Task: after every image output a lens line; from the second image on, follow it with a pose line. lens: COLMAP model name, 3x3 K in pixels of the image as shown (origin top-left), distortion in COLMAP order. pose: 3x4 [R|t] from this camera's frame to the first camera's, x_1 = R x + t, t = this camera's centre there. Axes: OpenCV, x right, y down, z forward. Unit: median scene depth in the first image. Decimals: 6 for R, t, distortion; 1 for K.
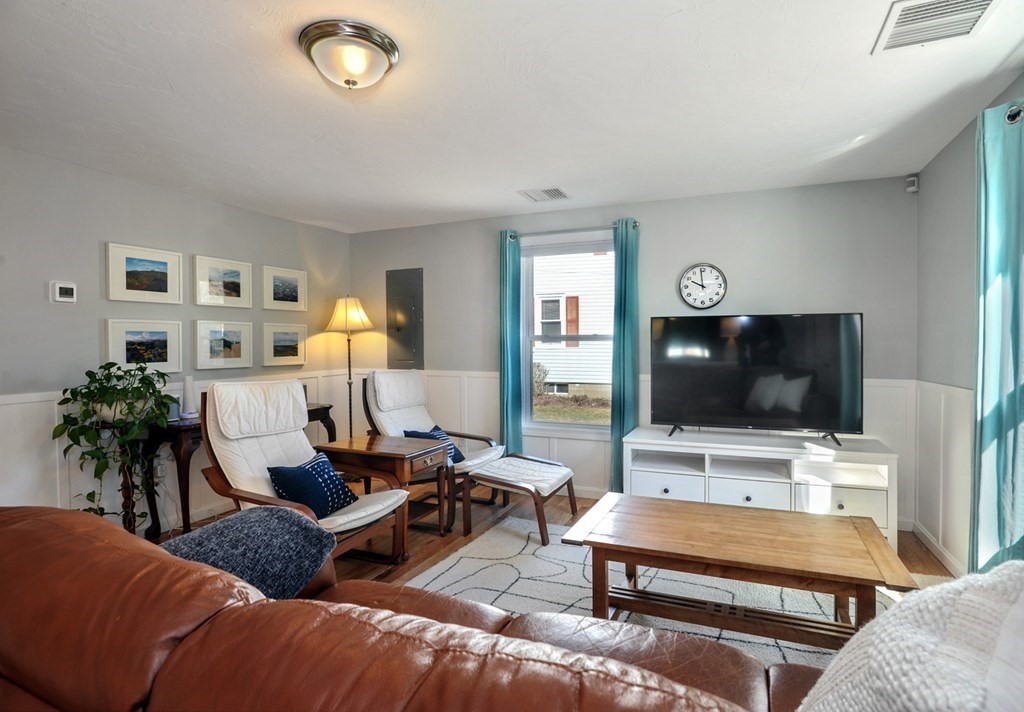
lens RADIAL K [[533.4, 0, 521.2], [0, 533.4, 350.0], [0, 0, 1]] dist [-0.001704, 0.001252]
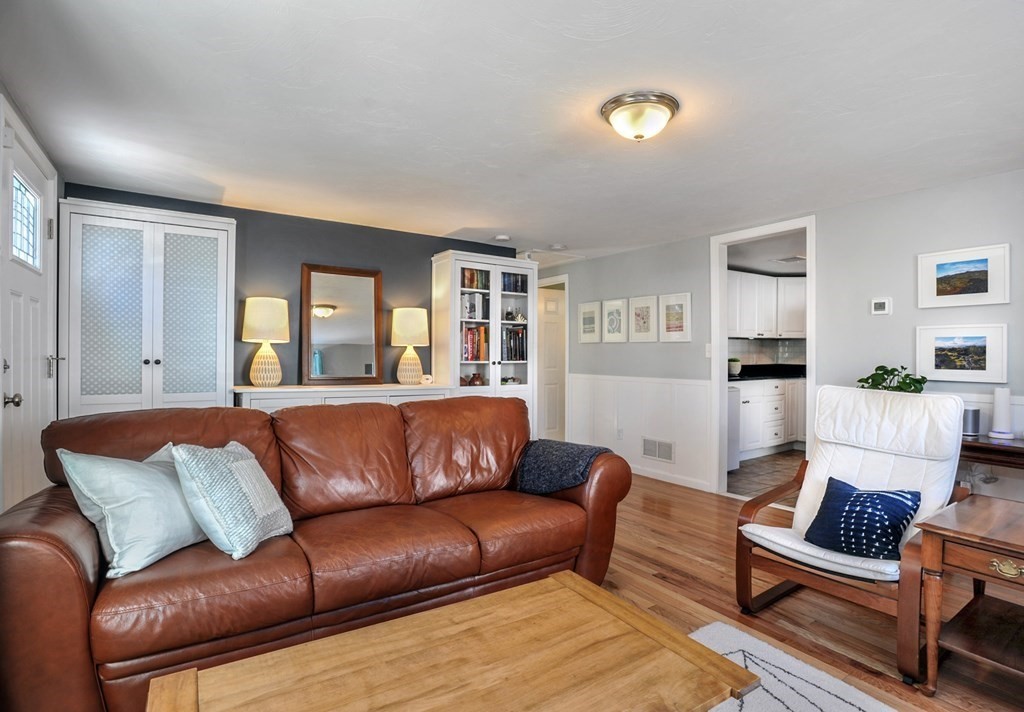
lens RADIAL K [[533.4, 0, 521.2], [0, 533.4, 350.0], [0, 0, 1]] dist [-0.001704, 0.001252]
pose [[-0.560255, -0.006072, -0.828298, 0.518468], [-0.021162, 0.999752, 0.006984, -0.001548], [0.828050, 0.021441, -0.560245, 0.881407]]
